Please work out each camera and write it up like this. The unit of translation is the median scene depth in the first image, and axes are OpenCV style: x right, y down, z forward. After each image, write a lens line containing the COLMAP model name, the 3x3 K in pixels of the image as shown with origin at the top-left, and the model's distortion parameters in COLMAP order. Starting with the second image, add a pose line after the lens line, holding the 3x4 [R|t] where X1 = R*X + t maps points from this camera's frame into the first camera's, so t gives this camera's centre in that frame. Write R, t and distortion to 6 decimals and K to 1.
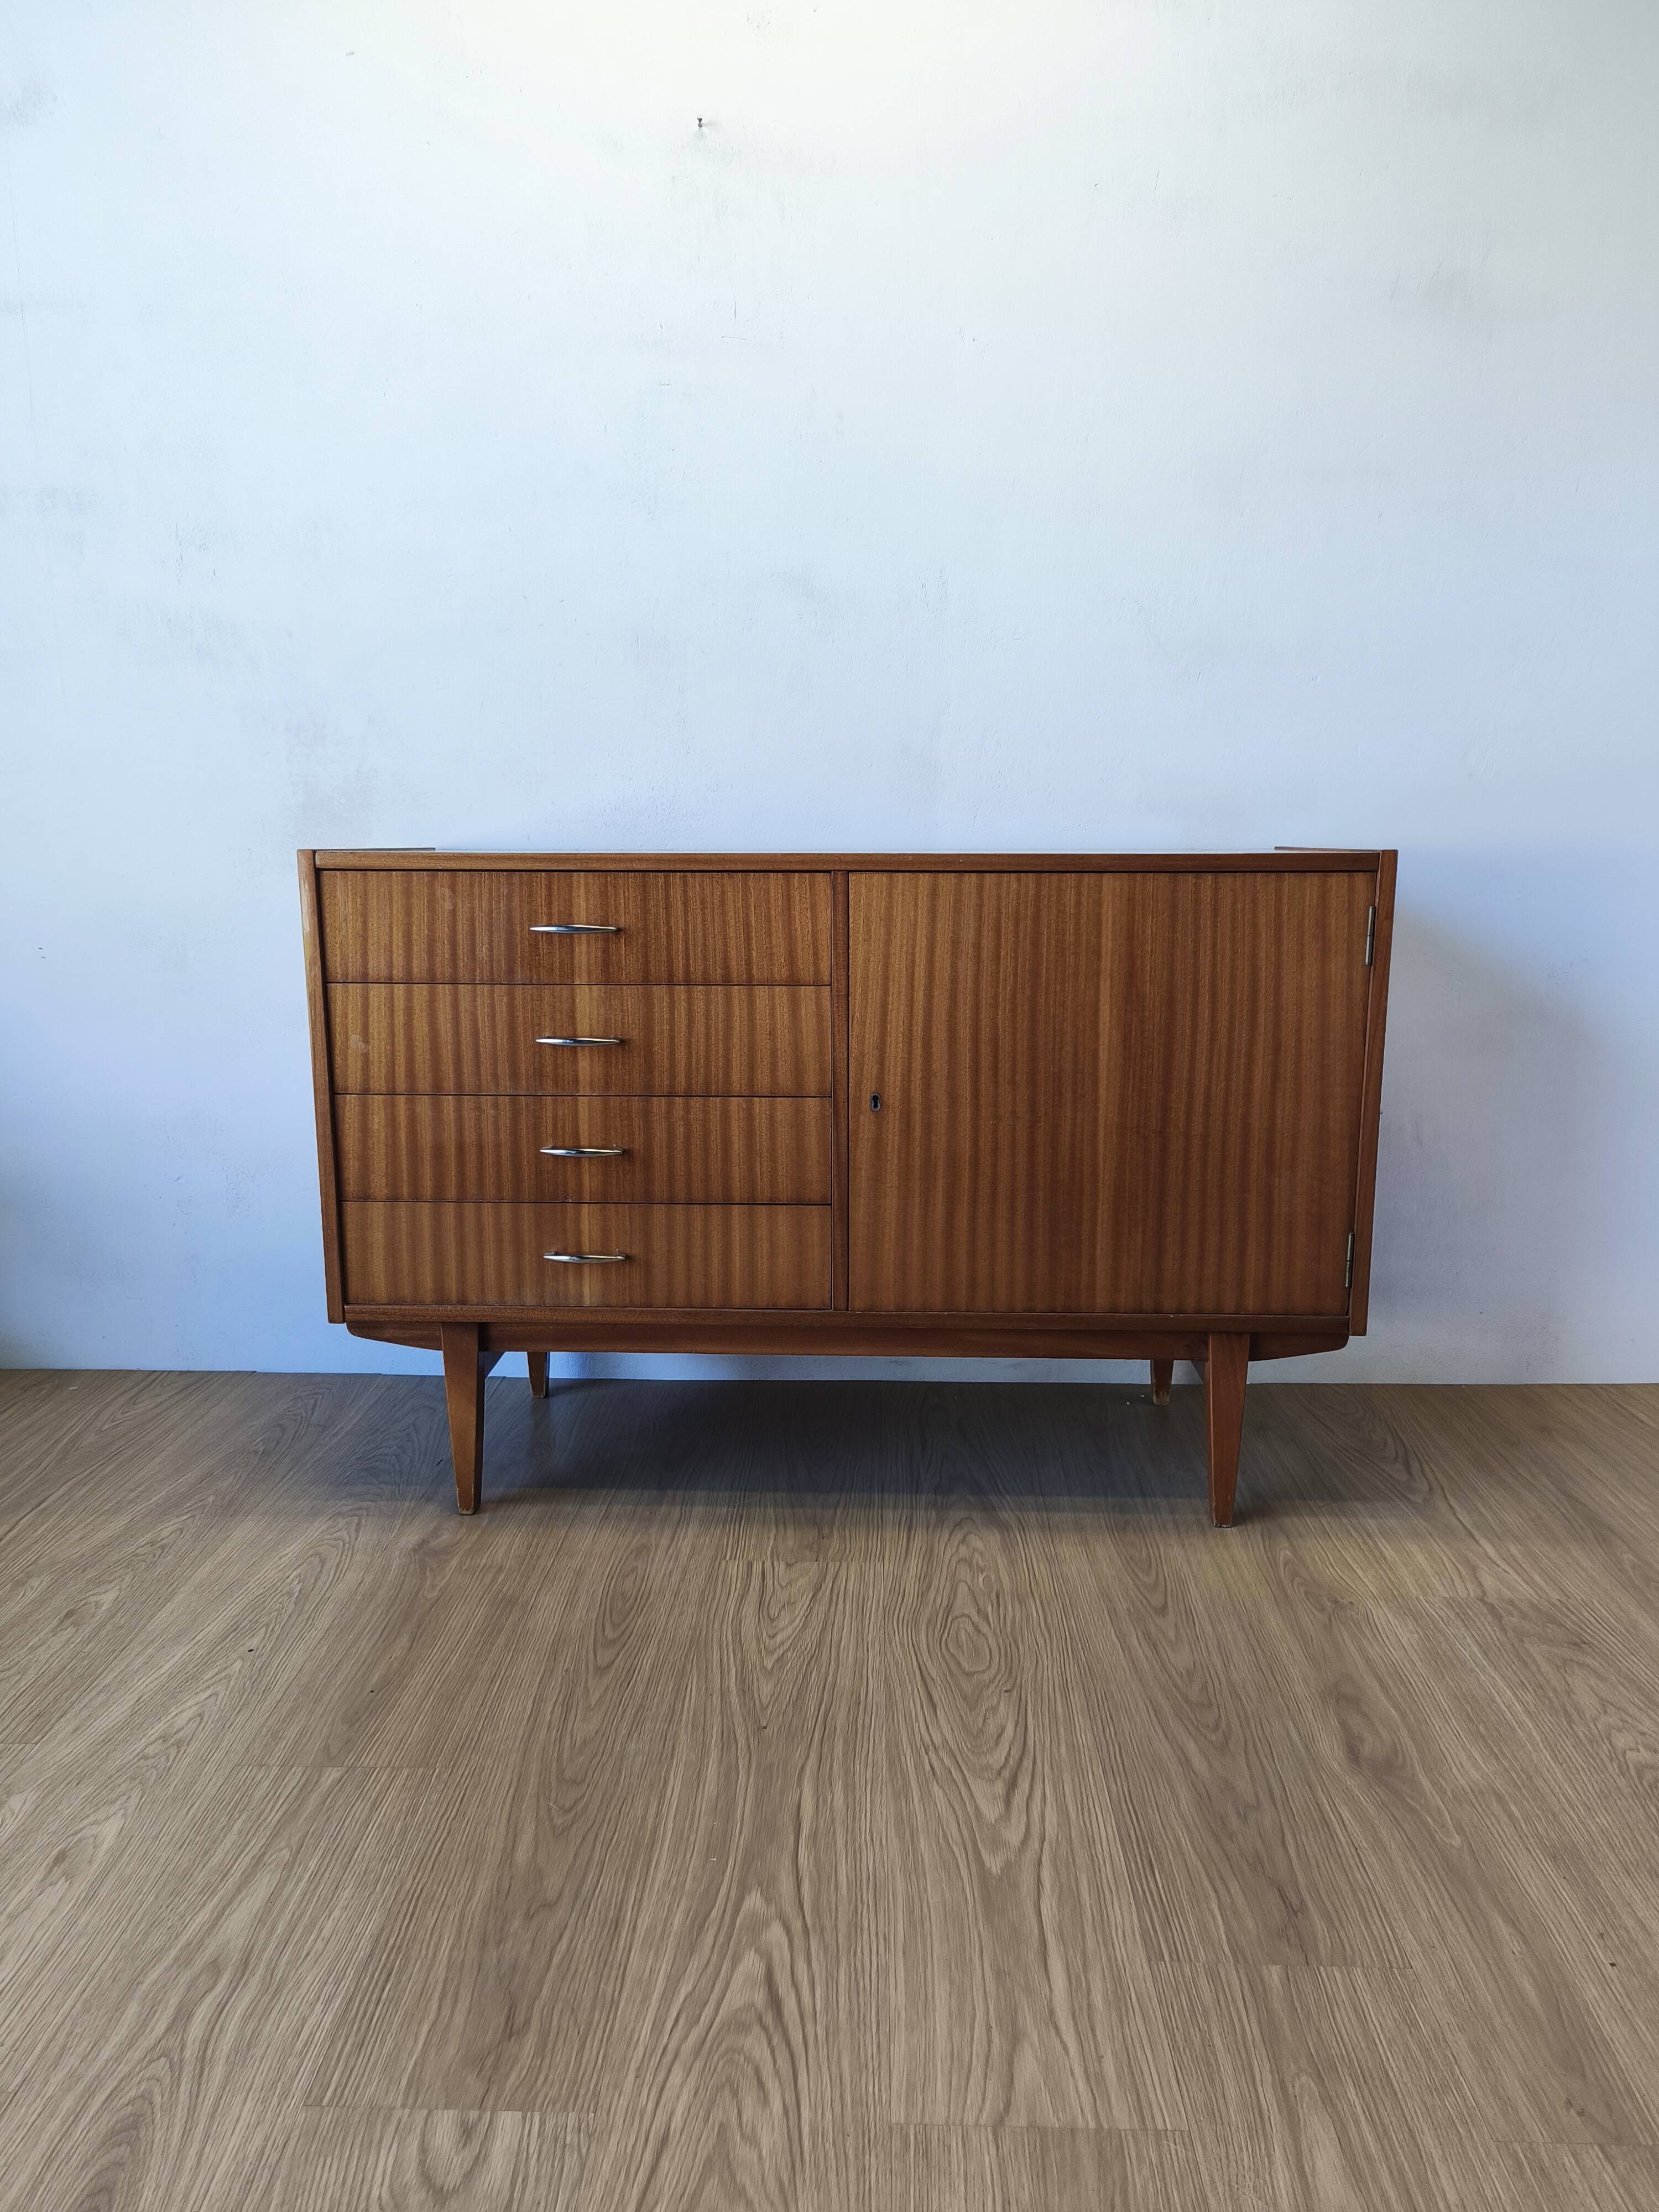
lens RADIAL K [[1465.9, 0, 829.5], [0, 1465.9, 1106.0], [0, 0, 1]] dist [0.040416, 0.001798]
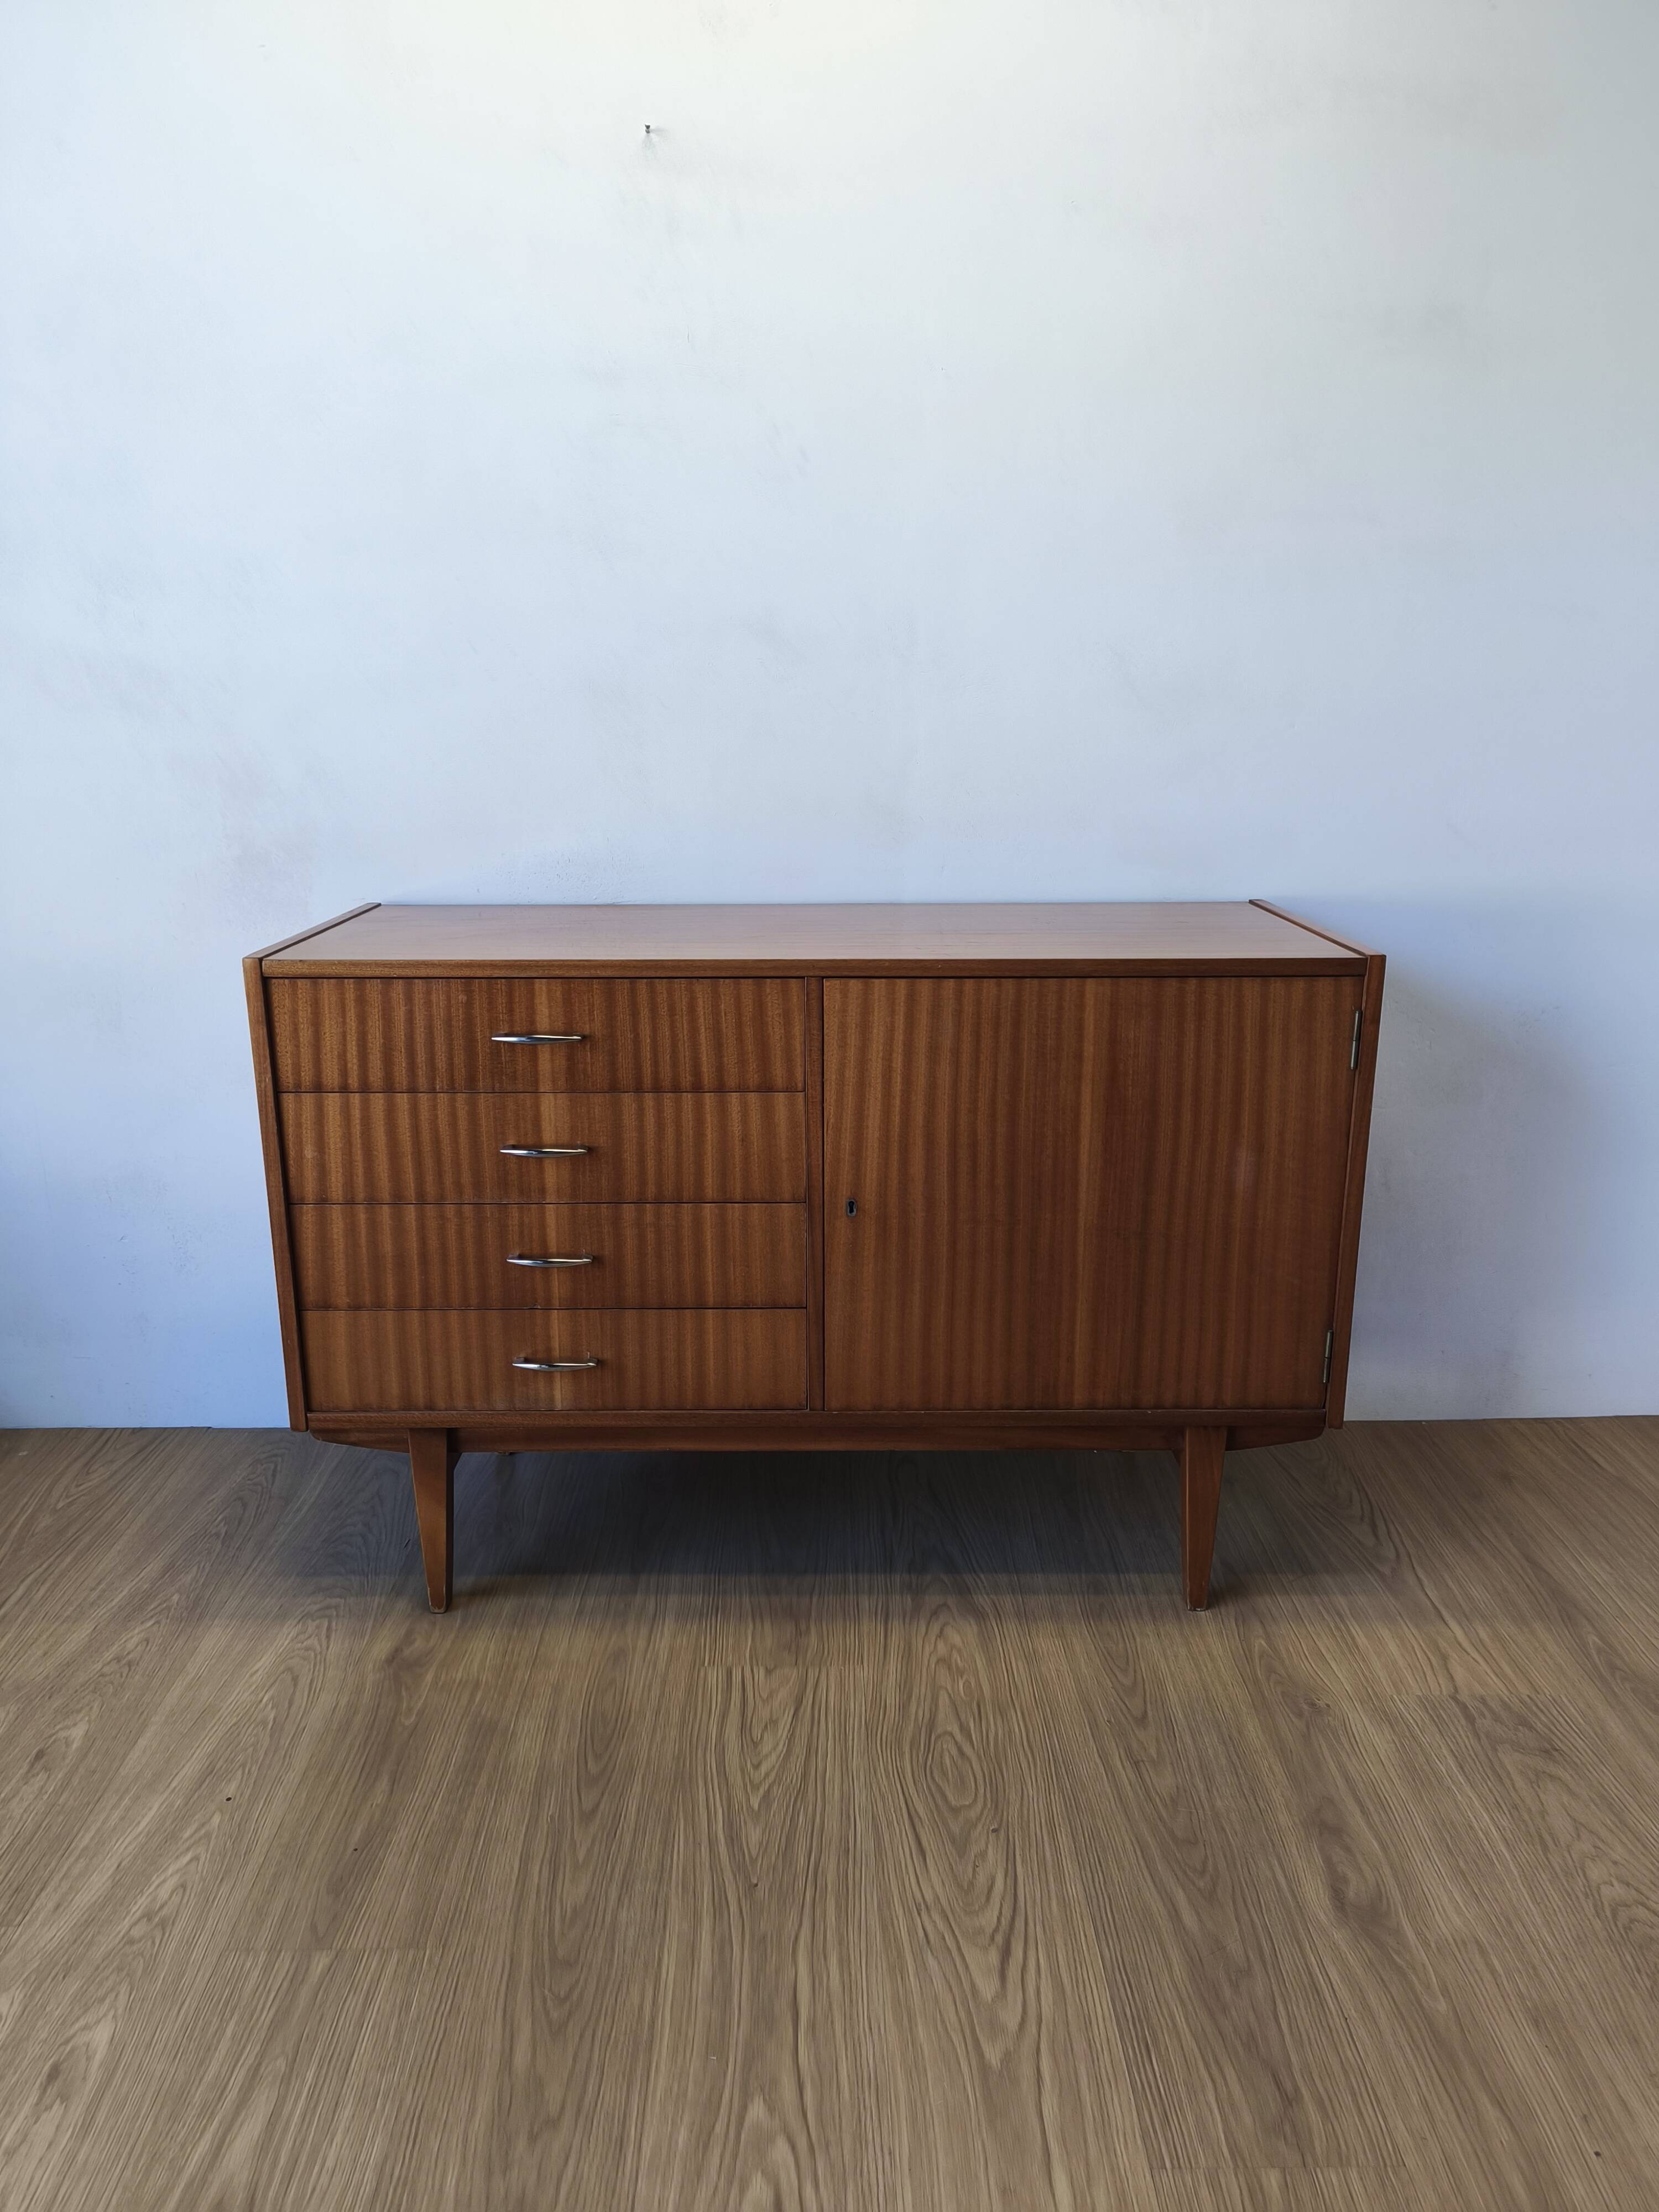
lens RADIAL K [[1465.2, 0, 809.6], [0, 1465.2, 1099.9], [0, 0, 1]] dist [0.056997, -0.029114]
pose [[0.999408, -0.012055, 0.032226, -0.027307], [0.009360, 0.996544, 0.082533, -0.155972], [-0.033110, -0.082183, 0.996067, 0.033443]]
